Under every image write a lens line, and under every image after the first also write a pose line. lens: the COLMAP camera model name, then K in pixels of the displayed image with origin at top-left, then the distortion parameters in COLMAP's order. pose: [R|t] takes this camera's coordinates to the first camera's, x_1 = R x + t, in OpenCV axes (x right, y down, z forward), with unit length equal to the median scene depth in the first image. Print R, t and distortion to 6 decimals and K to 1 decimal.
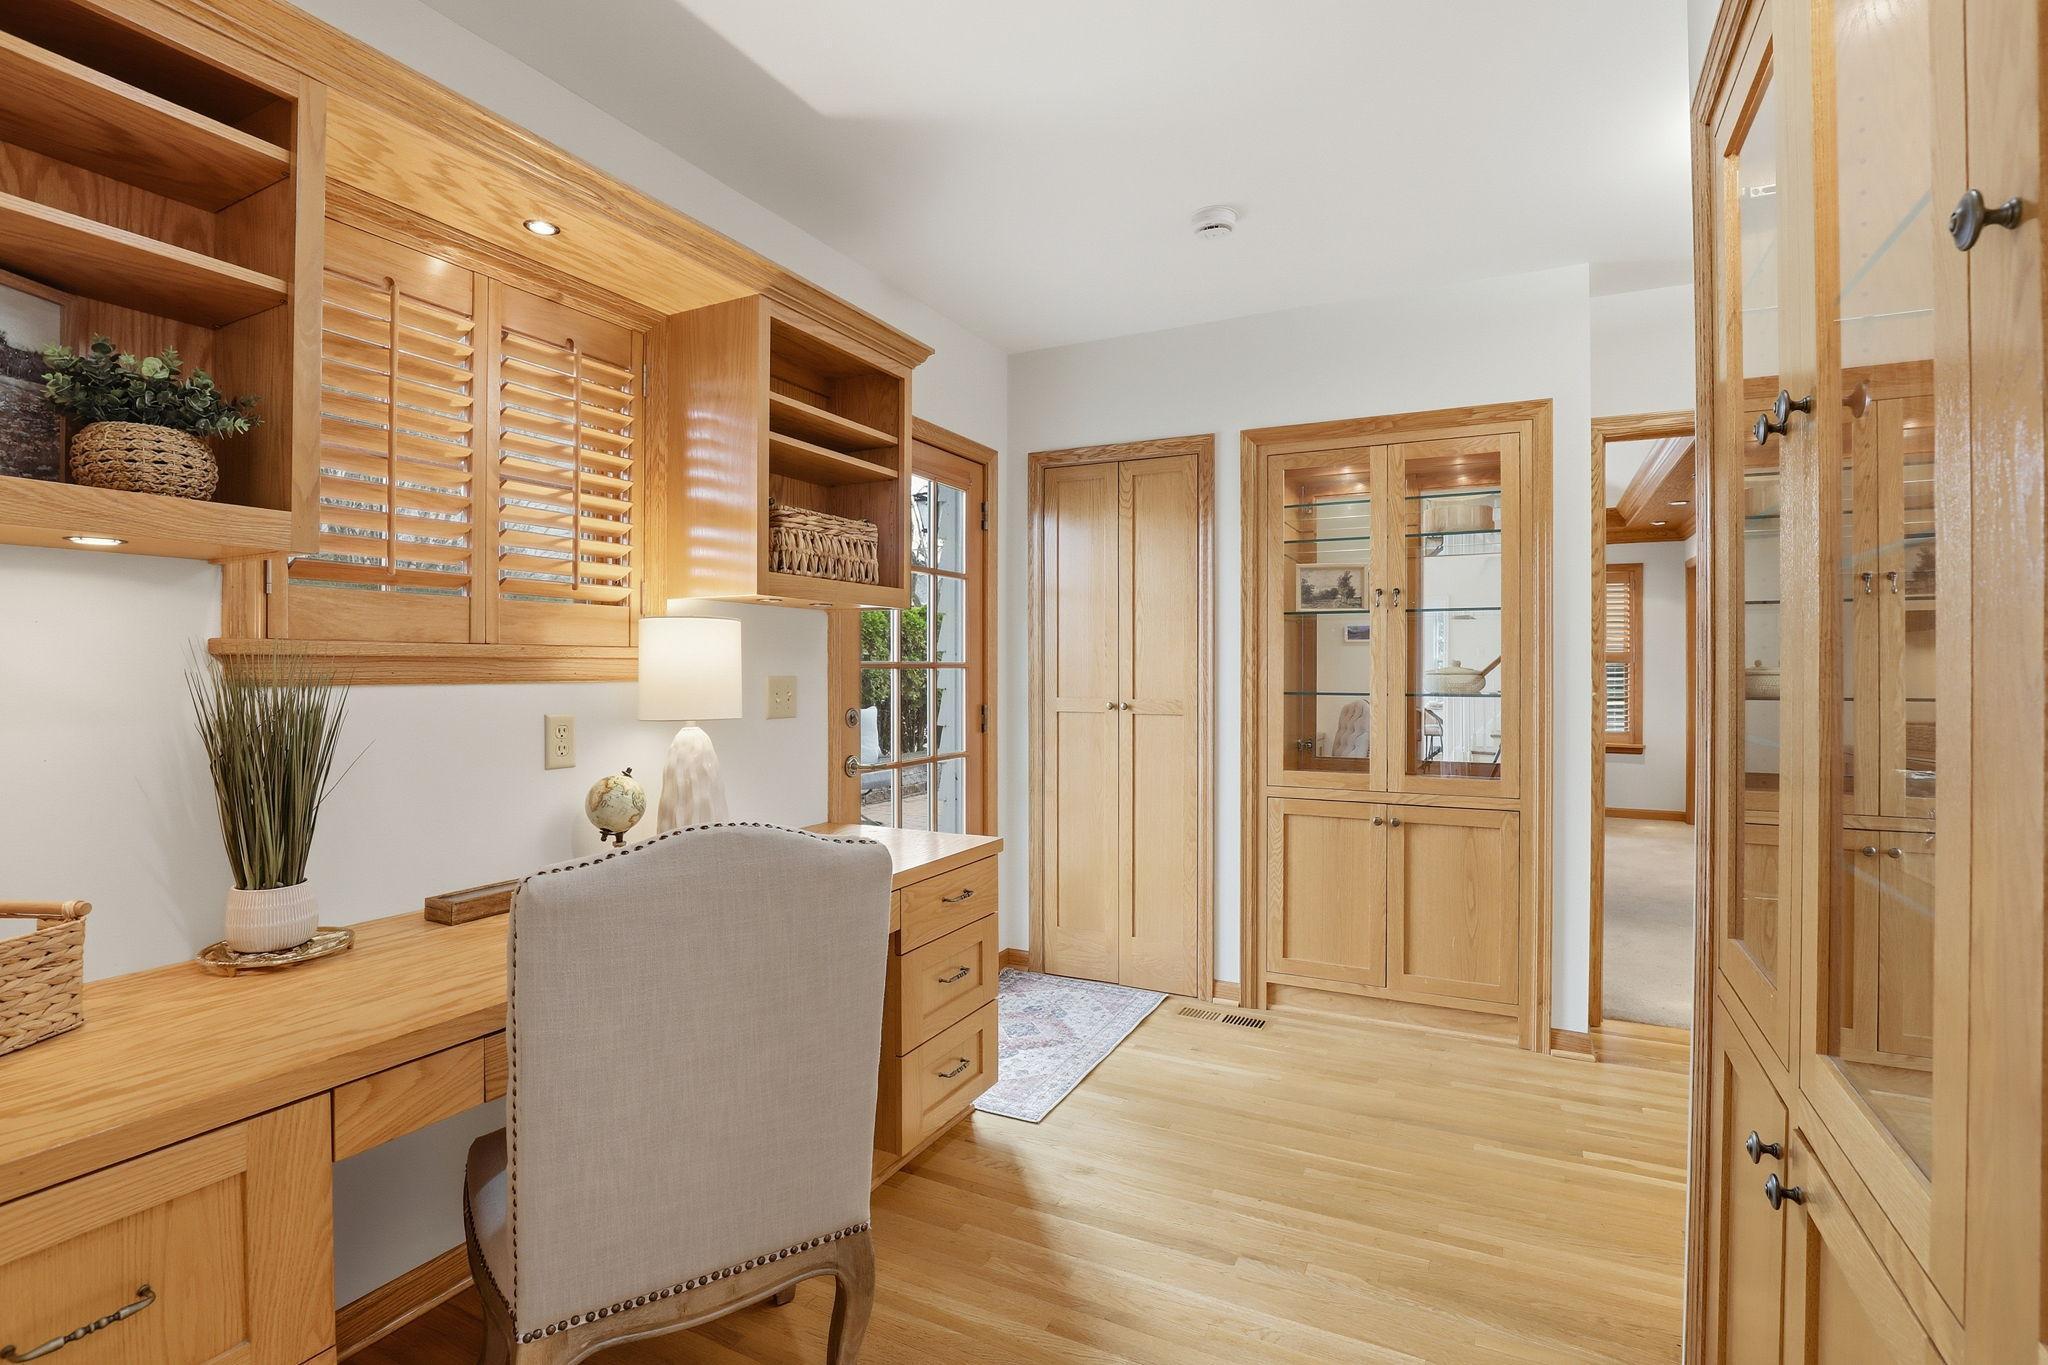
lens RADIAL K [[955.8, 0, 1053.1], [0, 955.8, 676.3], [0, 0, 1]] dist [-0.049660, 0.011250]
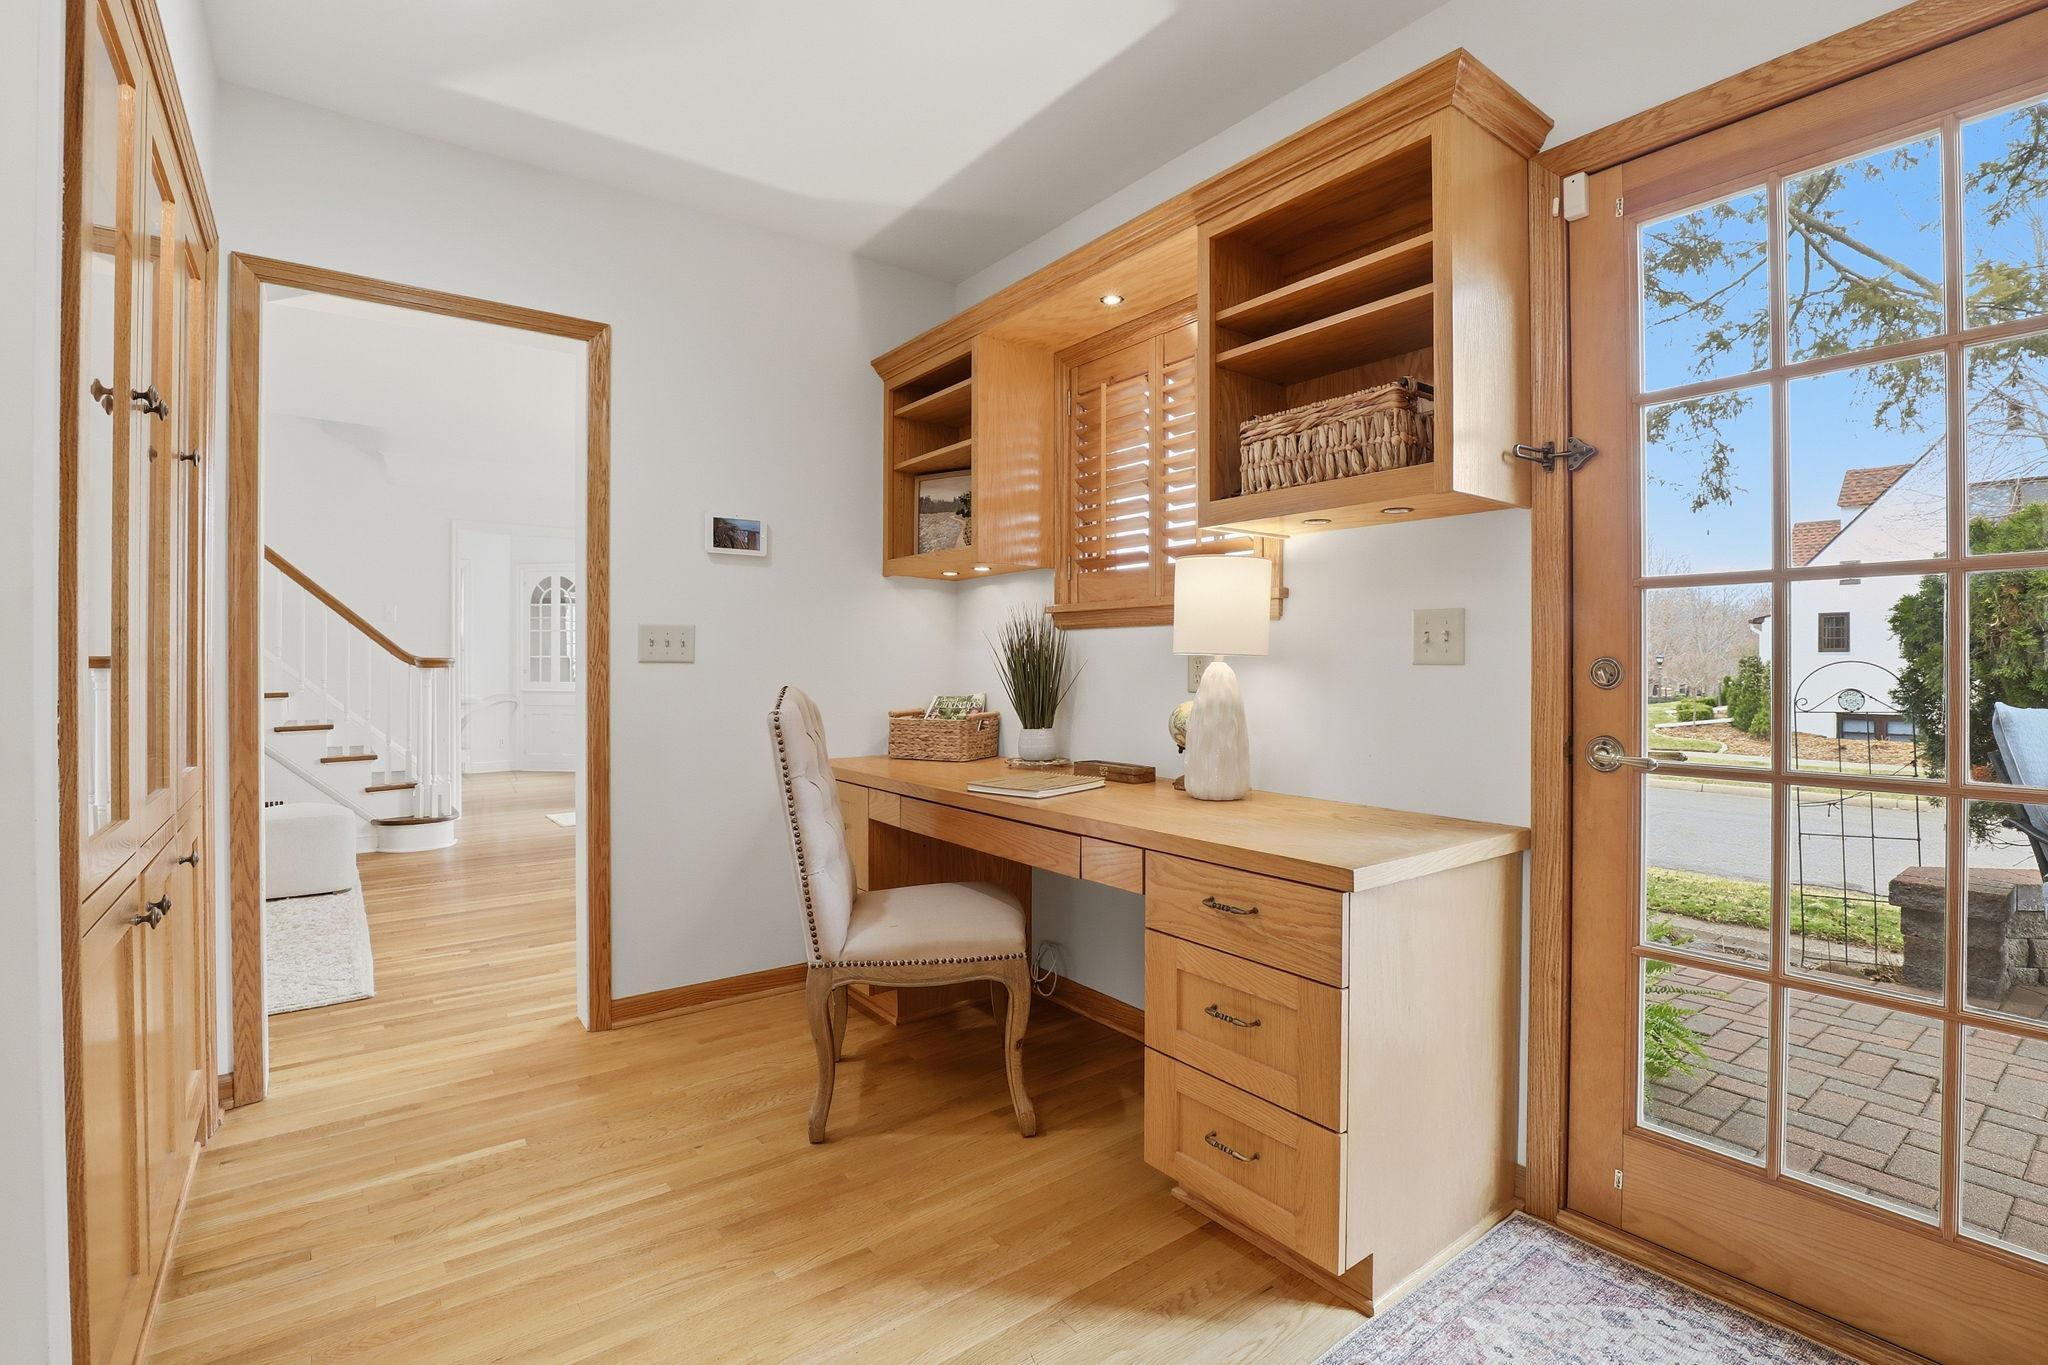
lens RADIAL K [[955.8, 0, 1053.1], [0, 955.8, 676.3], [0, 0, 1]] dist [-0.049660, 0.011250]
pose [[-0.435620, 0.012931, -0.900038, 0.650974], [-0.008341, 0.999796, 0.018402, 0.050679], [0.900092, 0.015523, -0.435423, 1.300128]]
